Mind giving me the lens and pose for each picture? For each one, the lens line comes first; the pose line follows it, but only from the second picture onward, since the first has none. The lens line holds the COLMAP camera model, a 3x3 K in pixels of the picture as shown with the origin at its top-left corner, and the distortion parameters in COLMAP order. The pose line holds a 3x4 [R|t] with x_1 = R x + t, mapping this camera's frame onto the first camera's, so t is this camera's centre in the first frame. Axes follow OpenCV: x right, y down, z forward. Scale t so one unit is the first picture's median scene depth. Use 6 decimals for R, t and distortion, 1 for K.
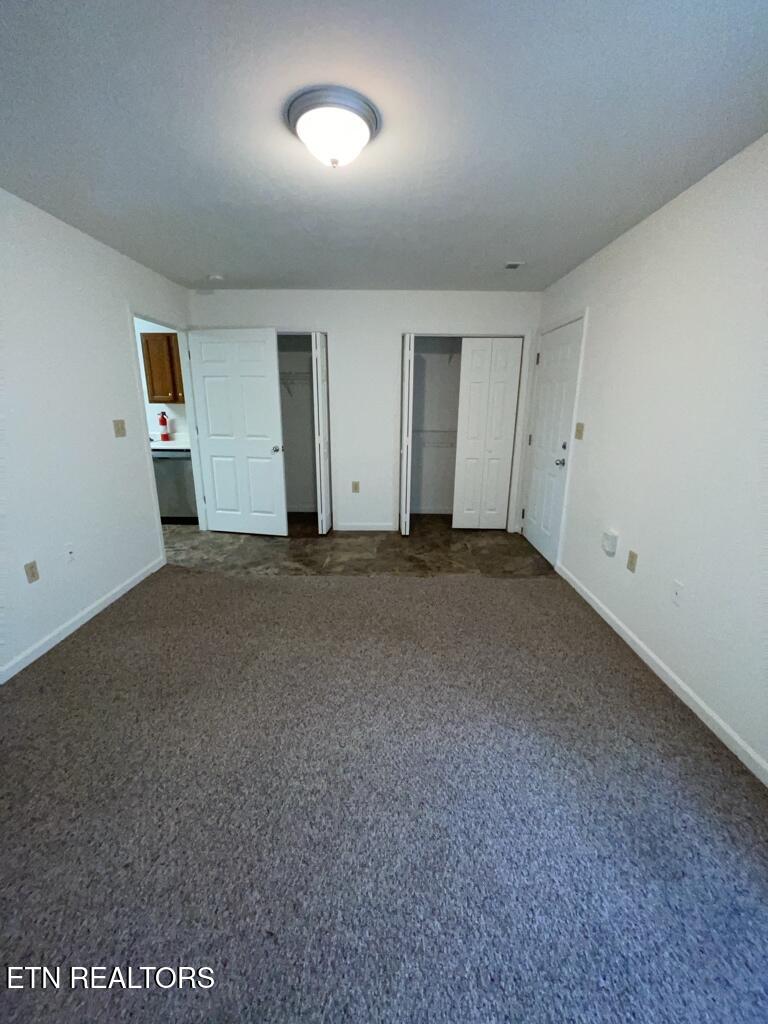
lens RADIAL K [[407.5, 0, 392.5], [0, 407.5, 501.9], [0, 0, 1]] dist [-0.001273, -0.000761]
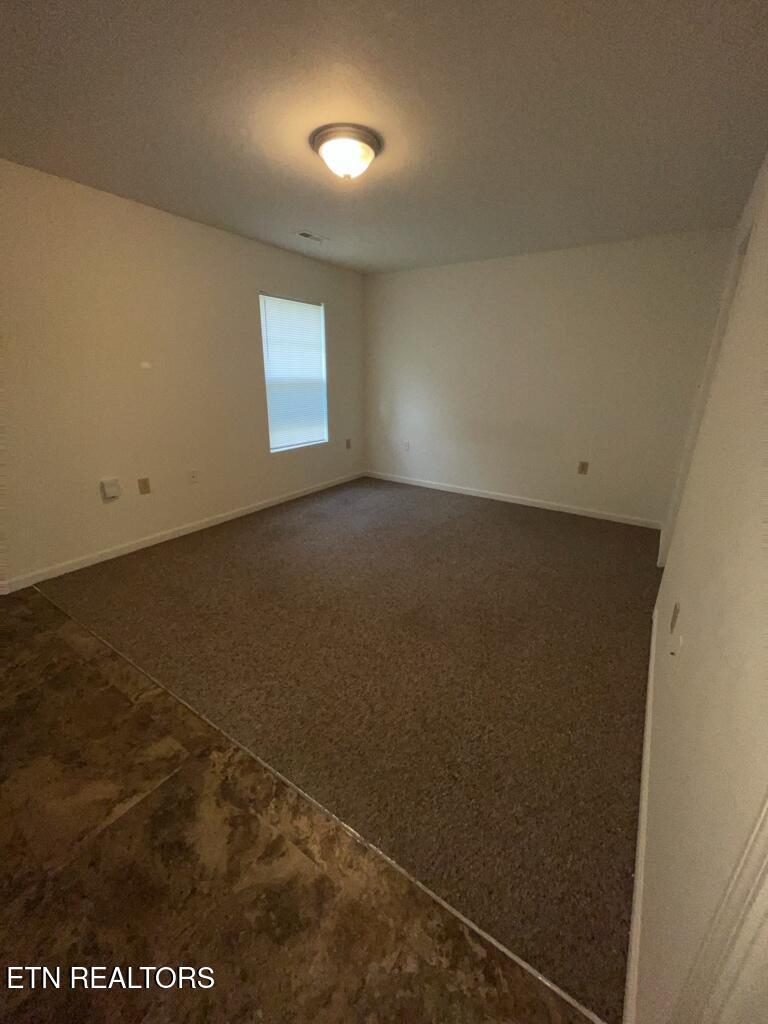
lens RADIAL K [[407.5, 0, 394.2], [0, 407.5, 506.3], [0, 0, 1]] dist [-0.001273, -0.000761]
pose [[-0.837974, -0.191336, 0.511067, -0.514234], [0.109083, 0.858887, 0.500414, -0.247373], [-0.534696, 0.475083, -0.698854, 1.052935]]
